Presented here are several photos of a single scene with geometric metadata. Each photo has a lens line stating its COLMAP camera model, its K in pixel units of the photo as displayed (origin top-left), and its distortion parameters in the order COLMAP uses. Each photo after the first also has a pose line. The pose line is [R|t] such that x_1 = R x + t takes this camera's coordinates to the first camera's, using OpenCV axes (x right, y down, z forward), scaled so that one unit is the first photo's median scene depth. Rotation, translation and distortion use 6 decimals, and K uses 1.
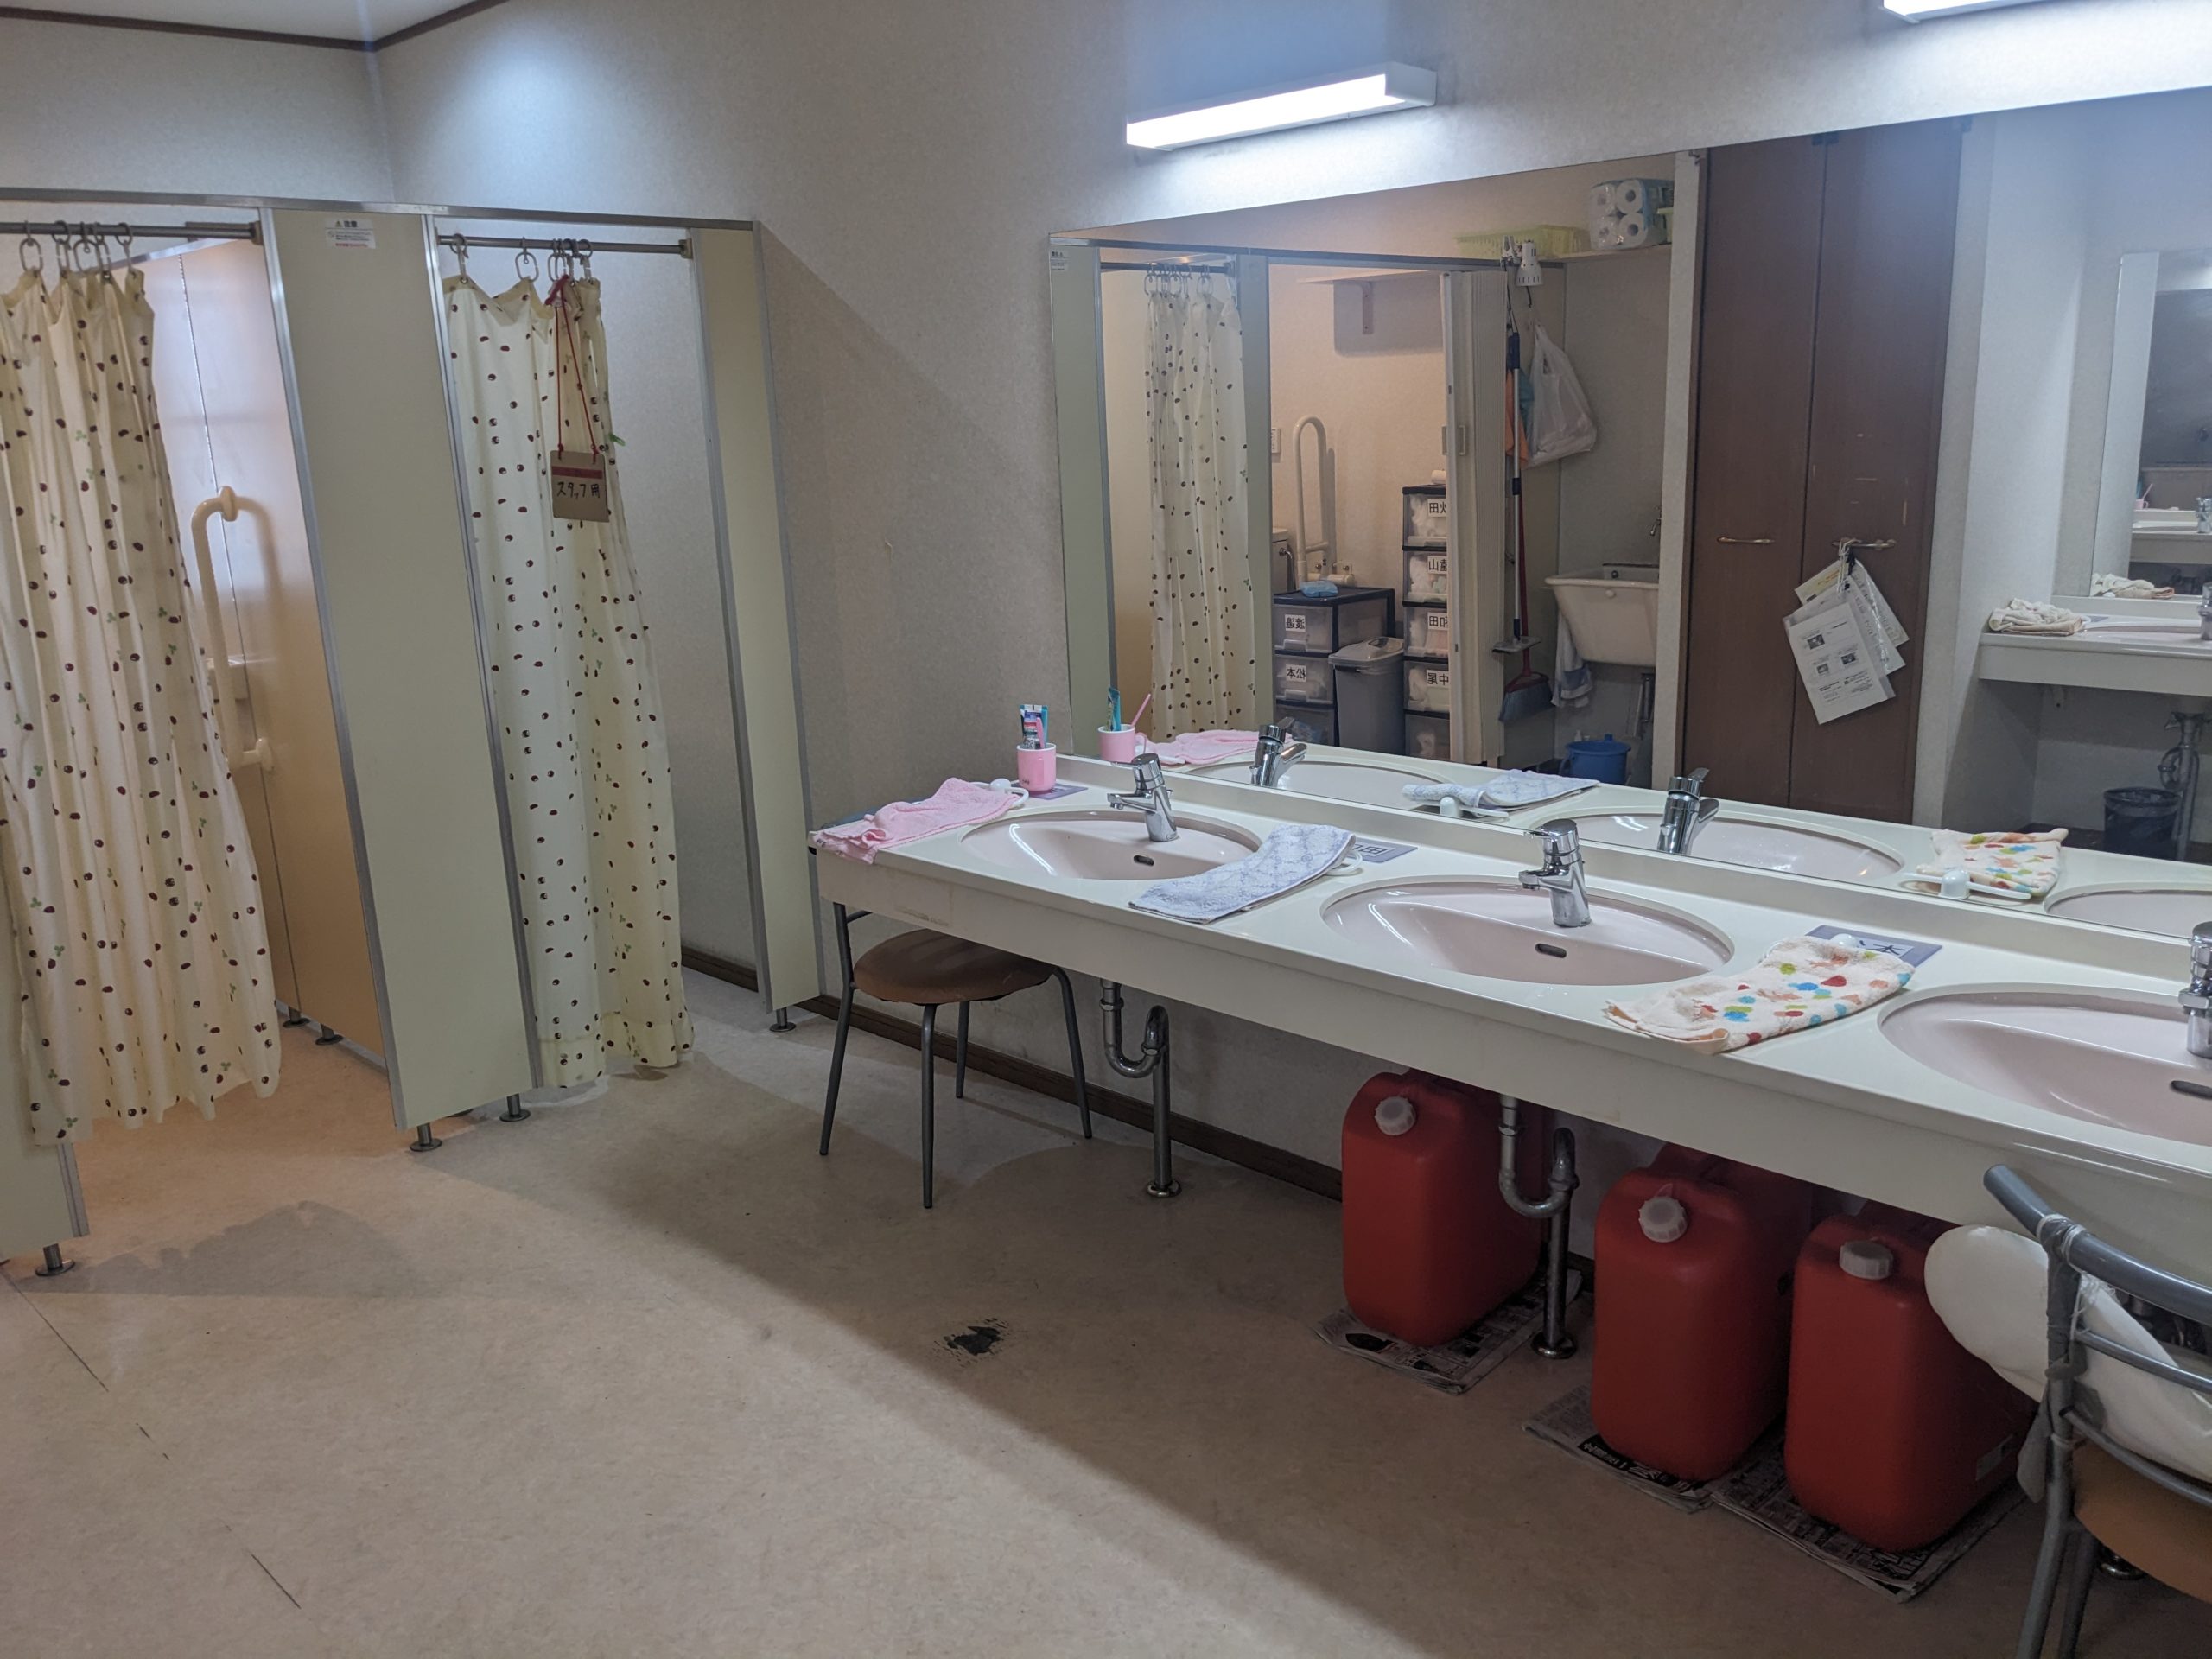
lens RADIAL K [[1735.1, 0, 1111.6], [0, 1735.1, 832.0], [0, 0, 1]] dist [0.038937, -0.044018]
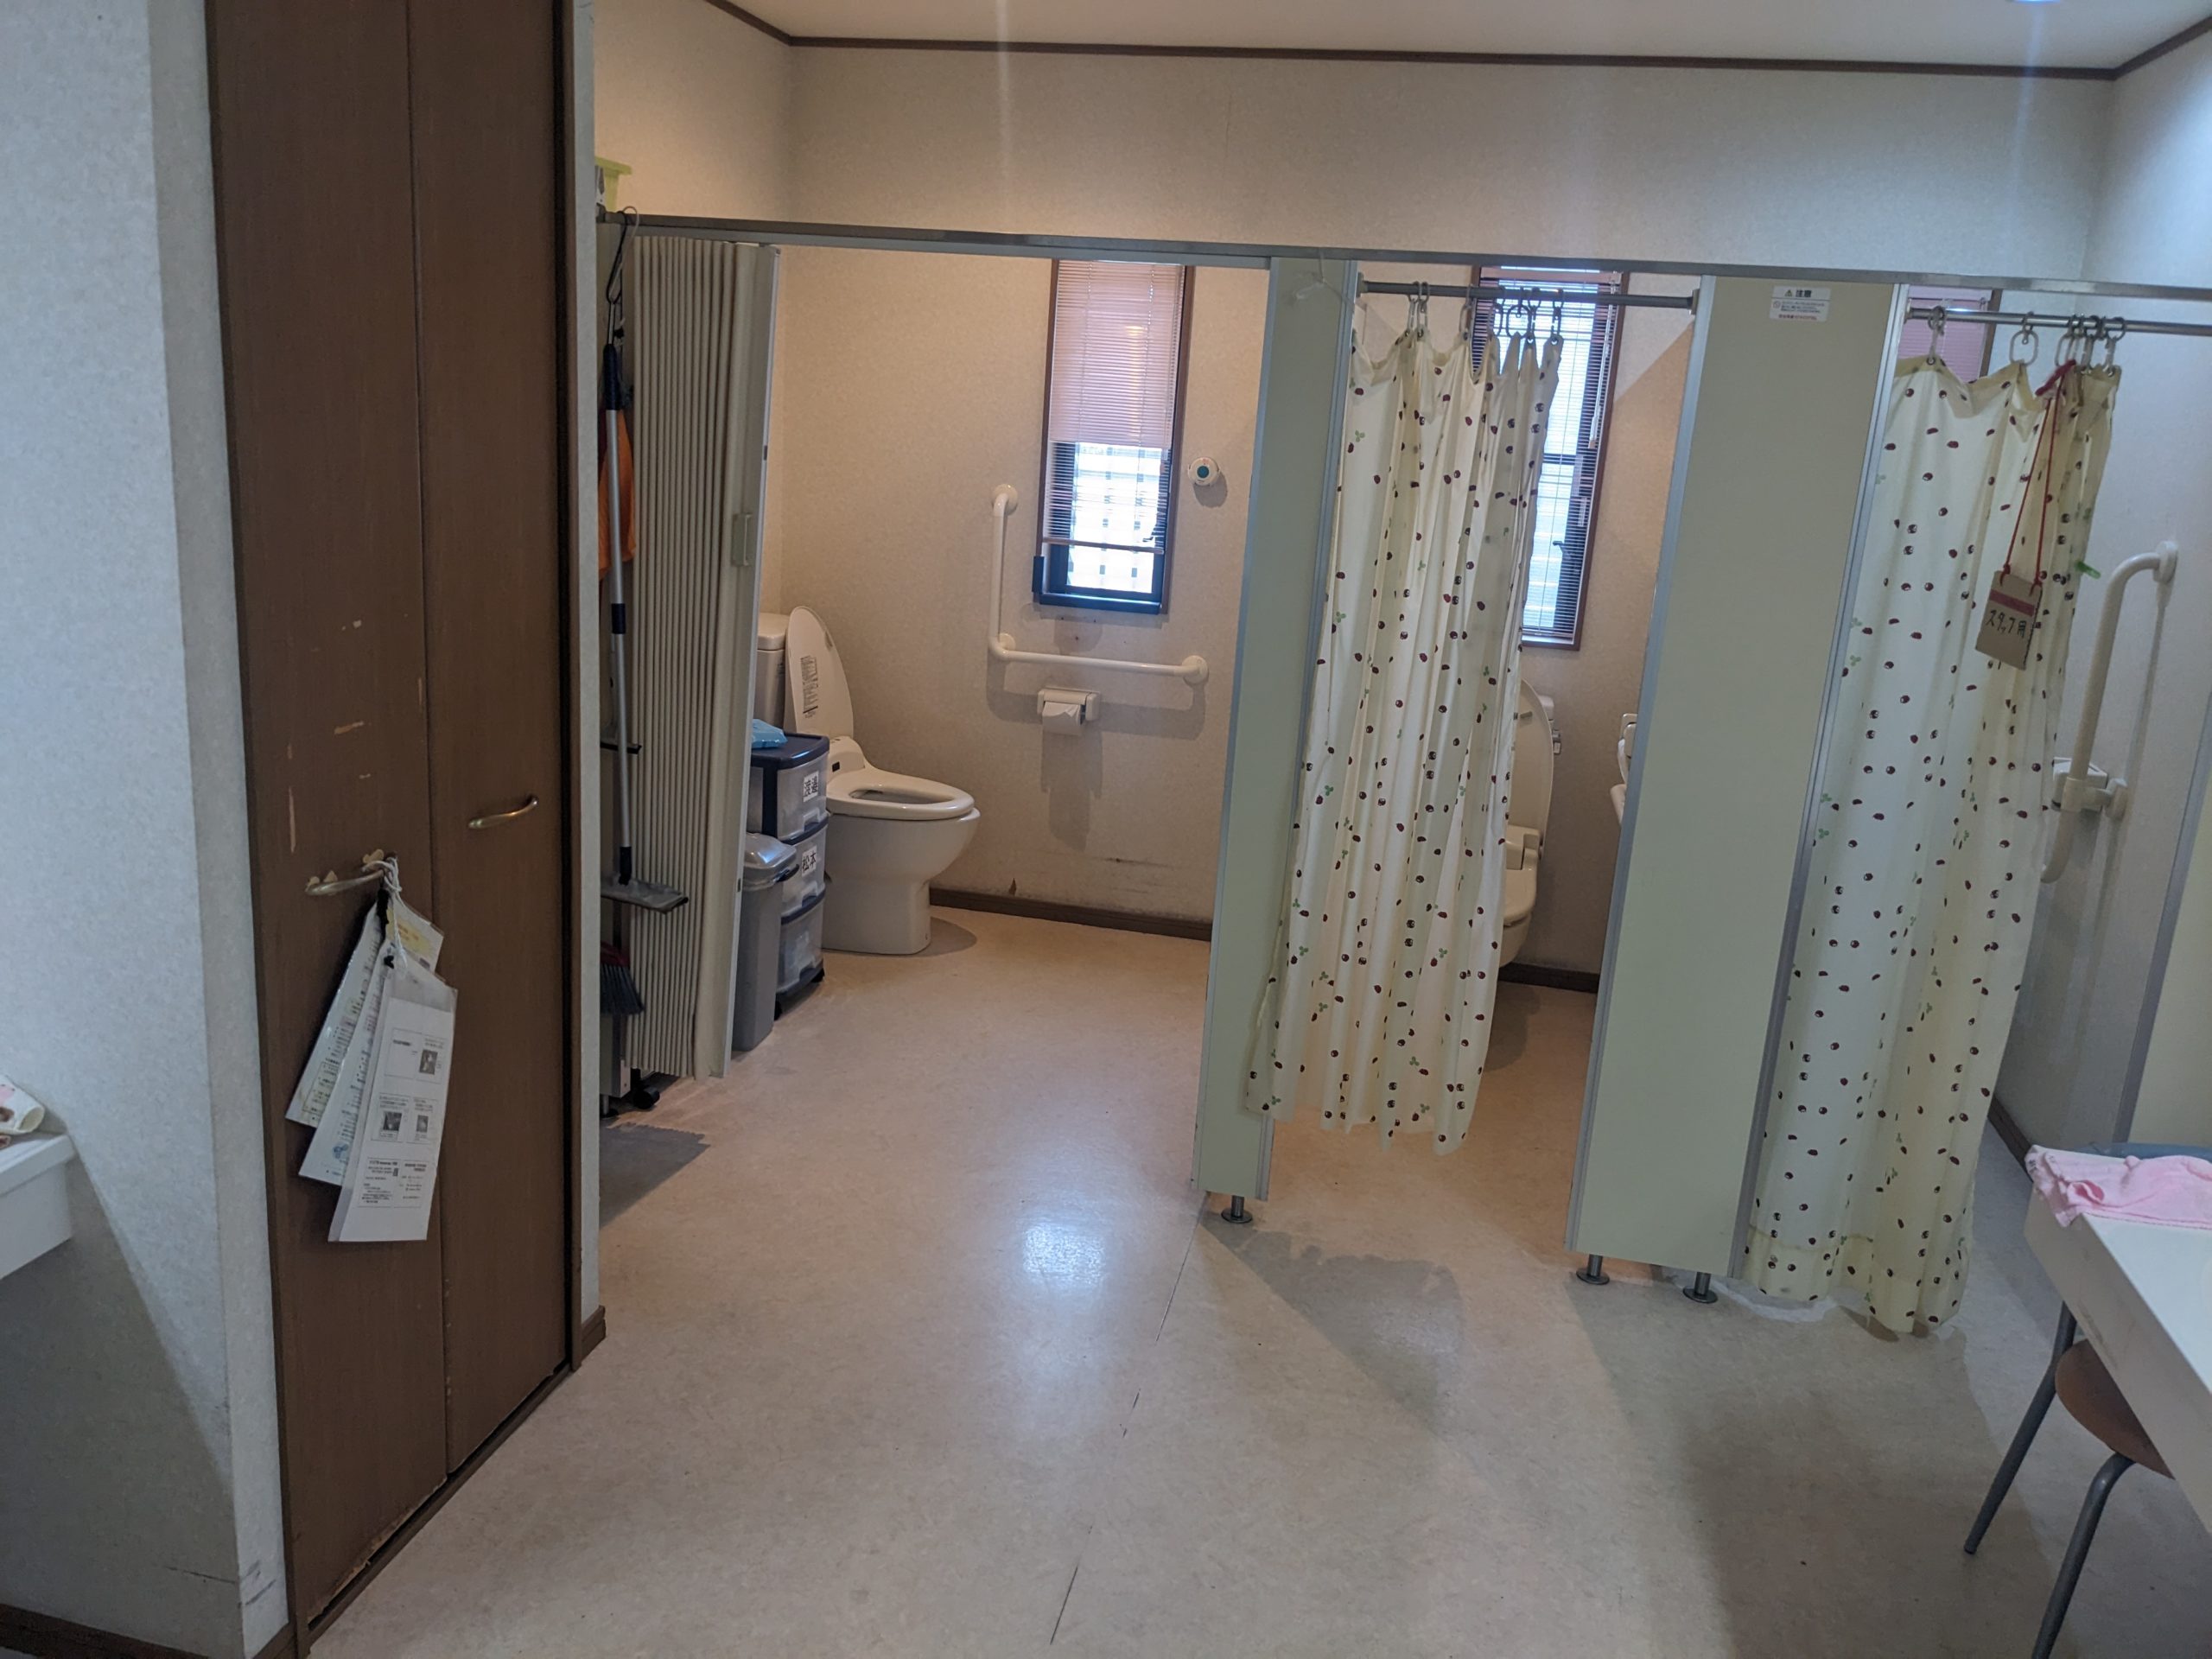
lens RADIAL K [[1735.1, 0, 1103.2], [0, 1735.1, 819.9], [0, 0, 1]] dist [0.038937, -0.044018]
pose [[0.518997, 0.276633, -0.808774, 0.155971], [-0.290749, 0.946897, 0.137301, -0.102757], [0.803808, 0.163892, 0.571868, 0.227603]]
